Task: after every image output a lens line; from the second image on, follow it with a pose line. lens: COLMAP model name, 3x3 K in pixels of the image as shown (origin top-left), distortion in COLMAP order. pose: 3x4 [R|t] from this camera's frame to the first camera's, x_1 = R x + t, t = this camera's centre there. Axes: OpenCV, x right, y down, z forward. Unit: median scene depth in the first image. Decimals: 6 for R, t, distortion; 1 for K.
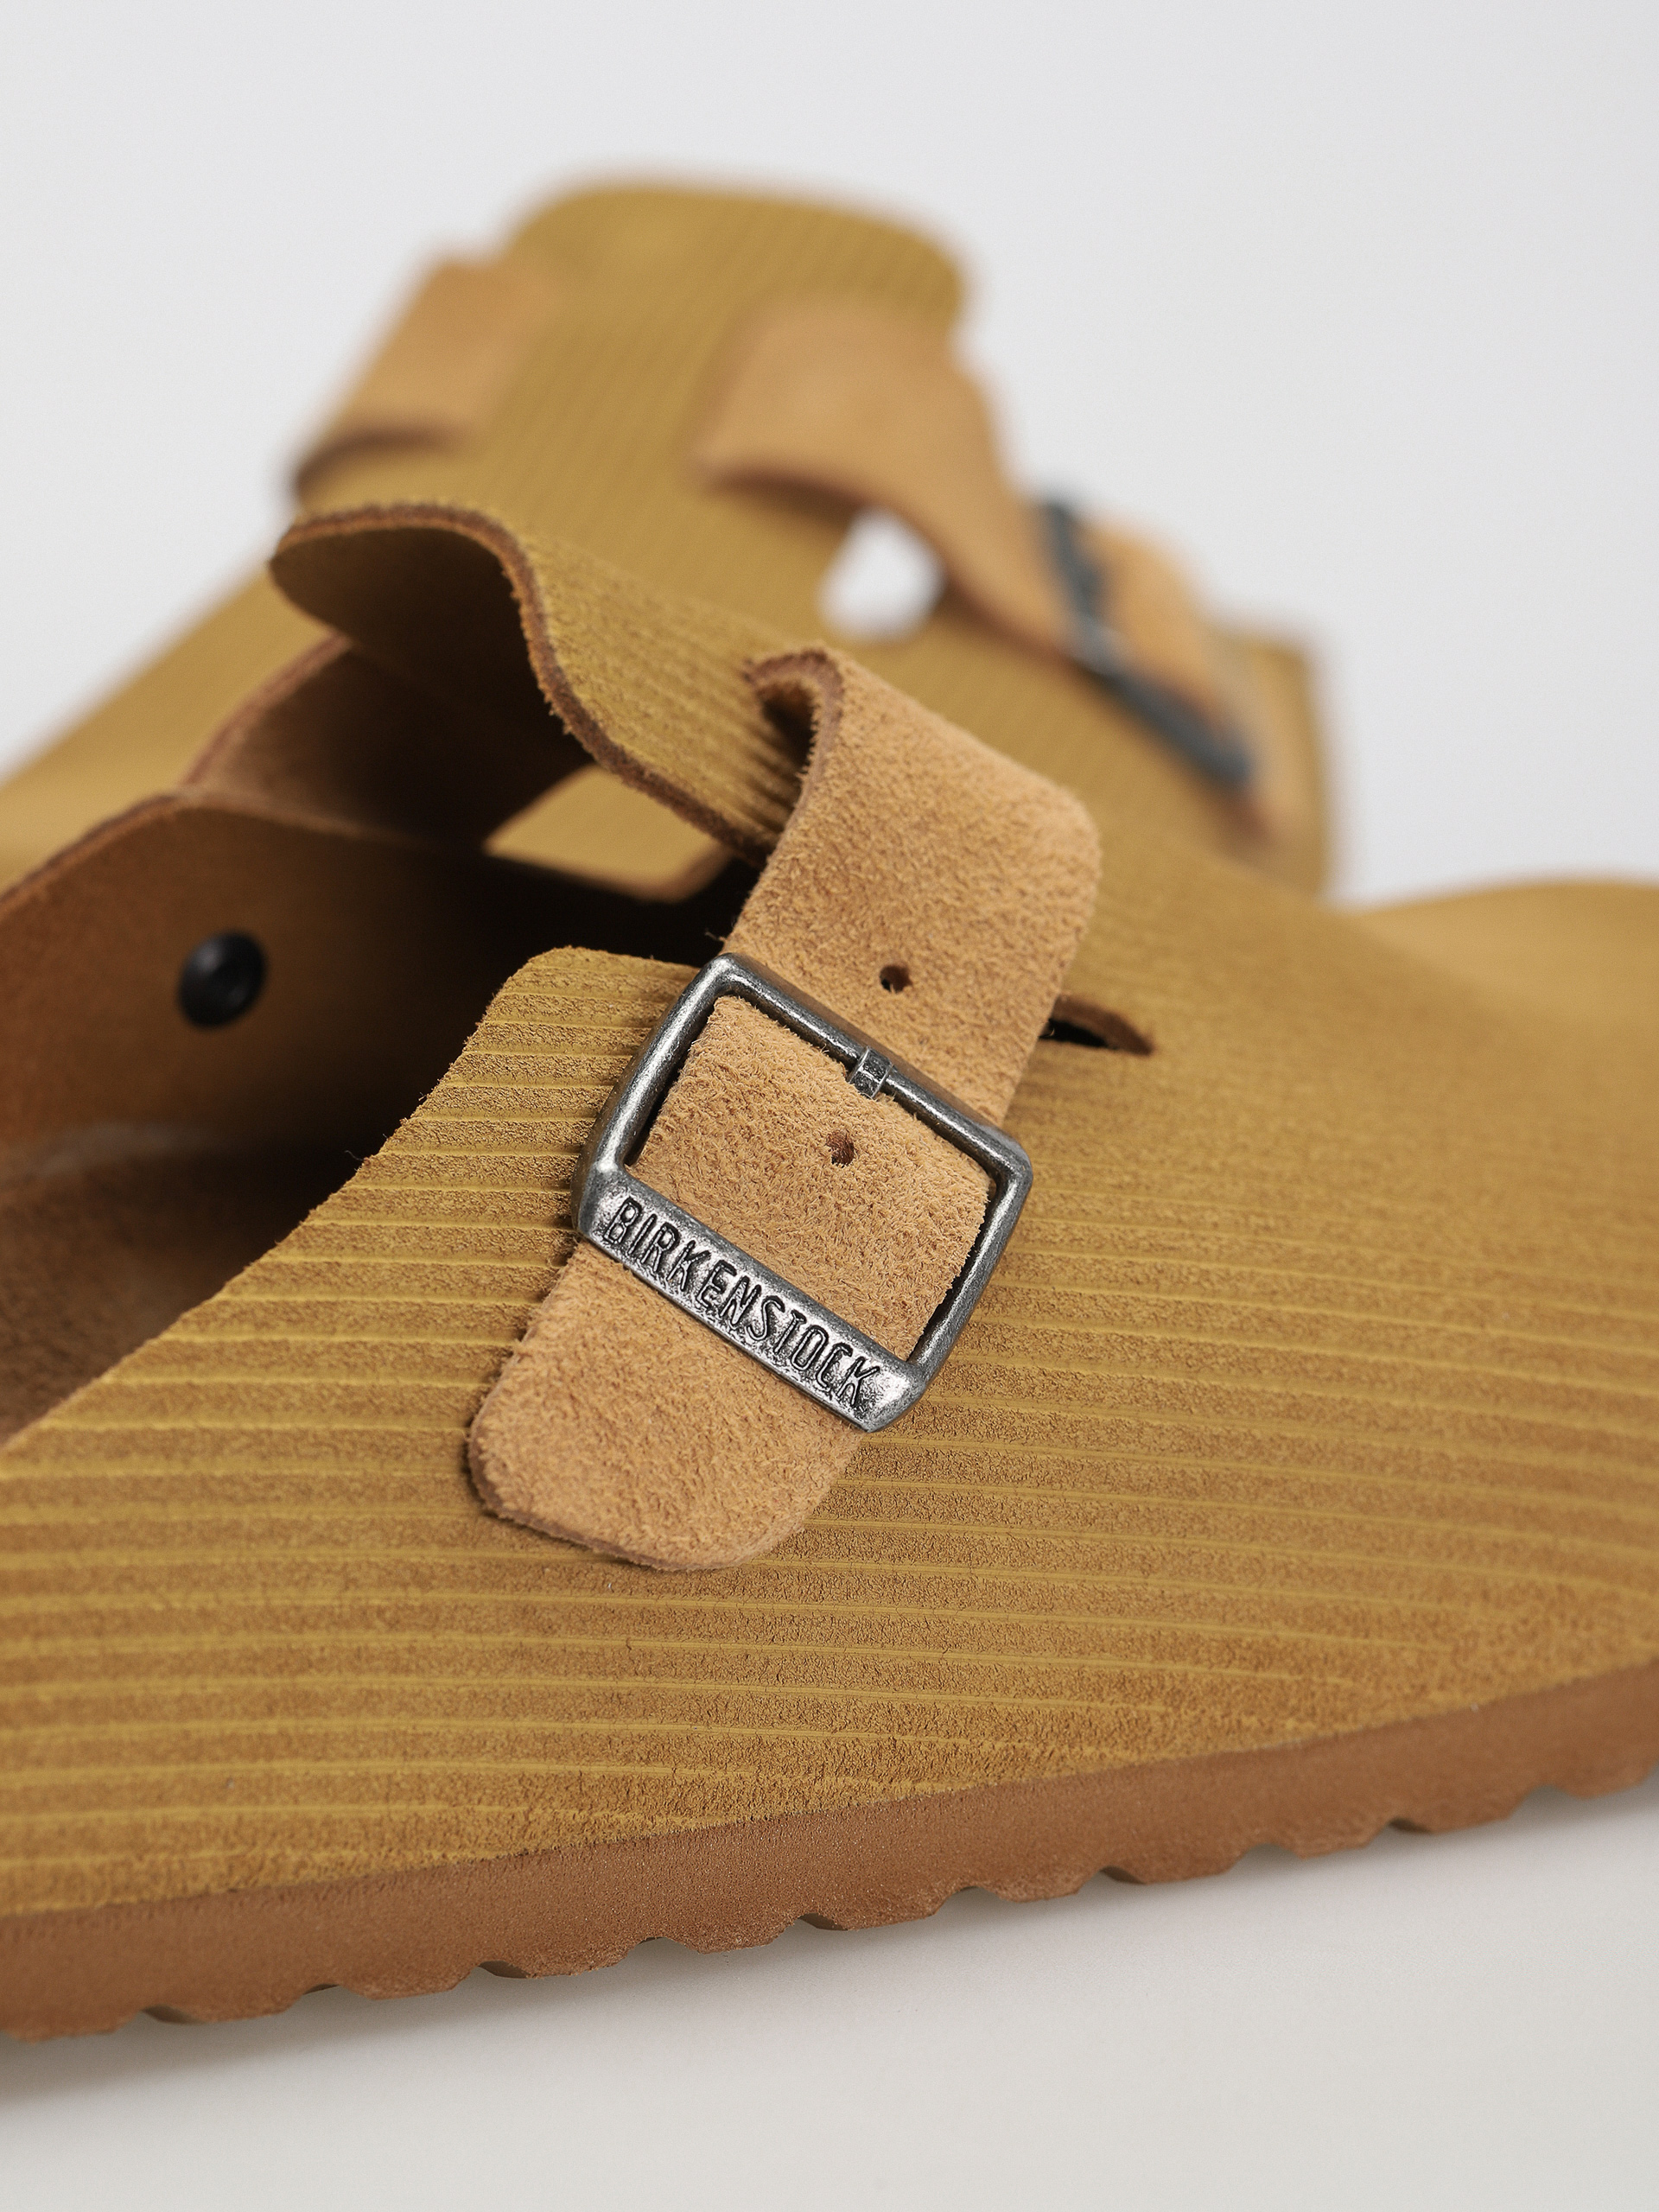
lens RADIAL K [[8392.8, 0, 829.9], [0, 8392.8, 1102.4], [0, 0, 1]] dist [-0.038269, 0.000000]
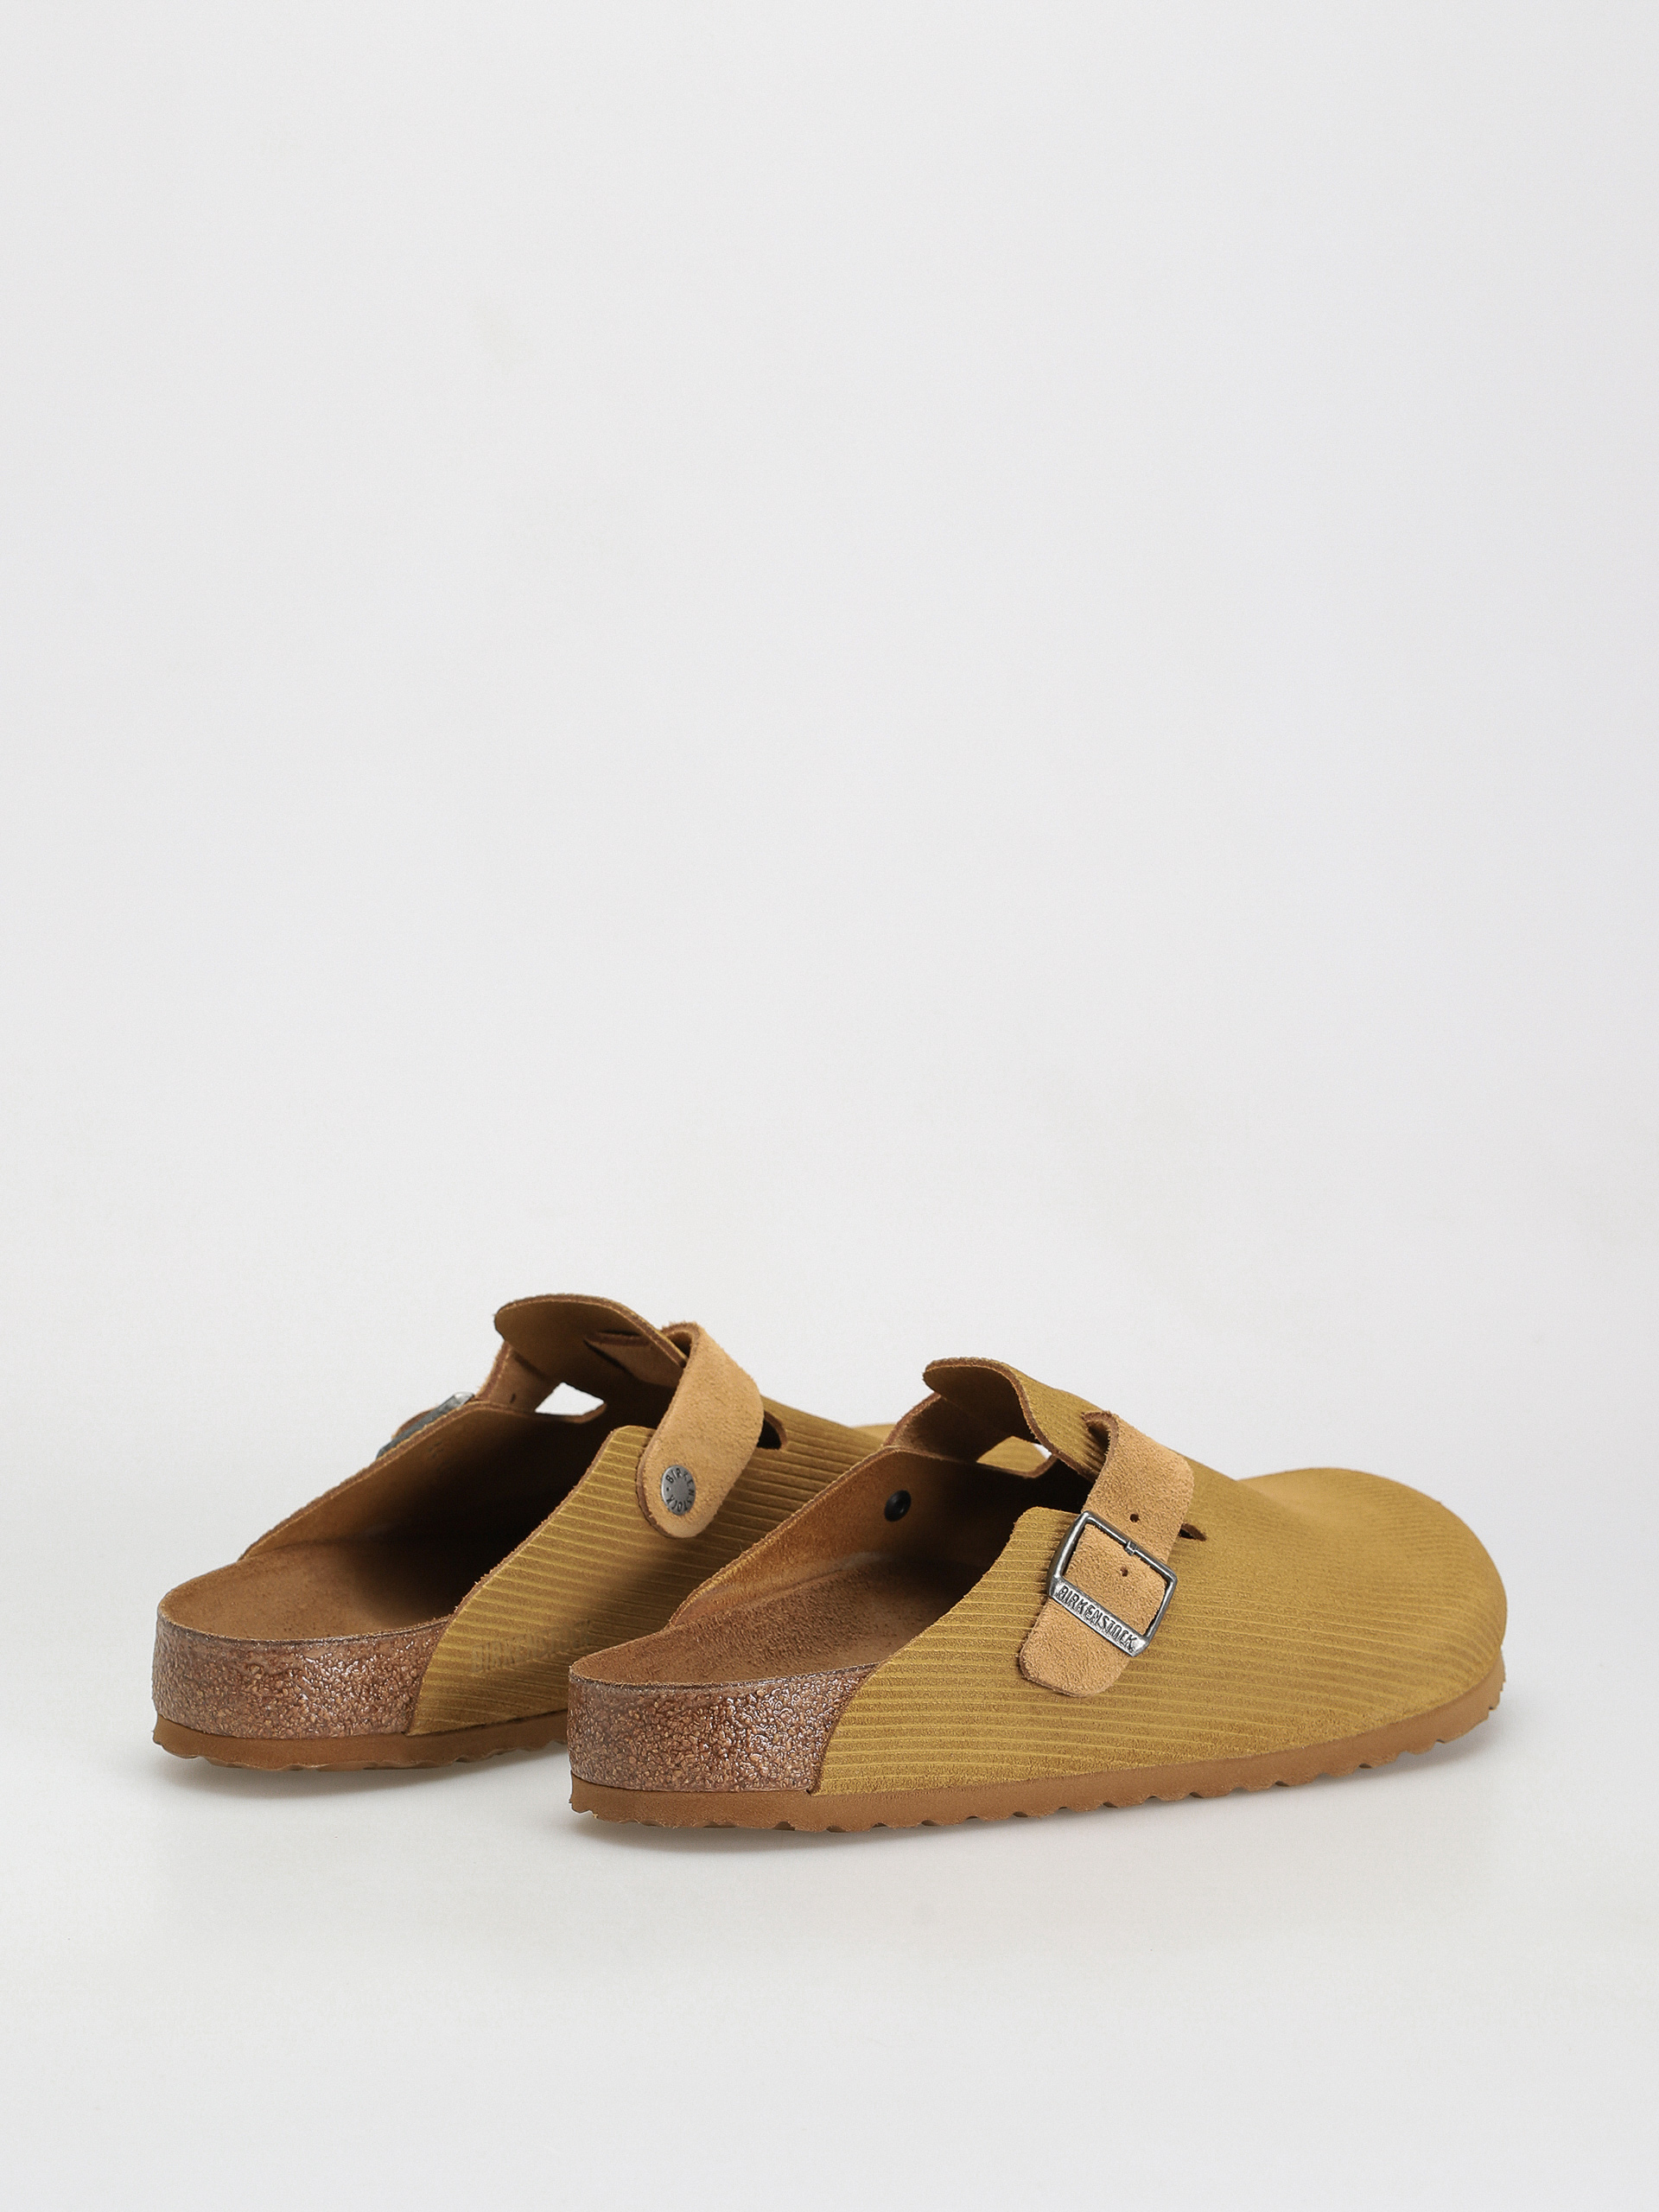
lens RADIAL K [[8392.8, 0, 831.7], [0, 8392.8, 1108.0], [0, 0, 1]] dist [-0.038269, 0.000000]
pose [[0.997841, 0.027500, 0.059637, -0.317297], [-0.025792, 0.999240, -0.029230, -0.077818], [-0.060396, 0.027629, 0.997792, -2.315214]]
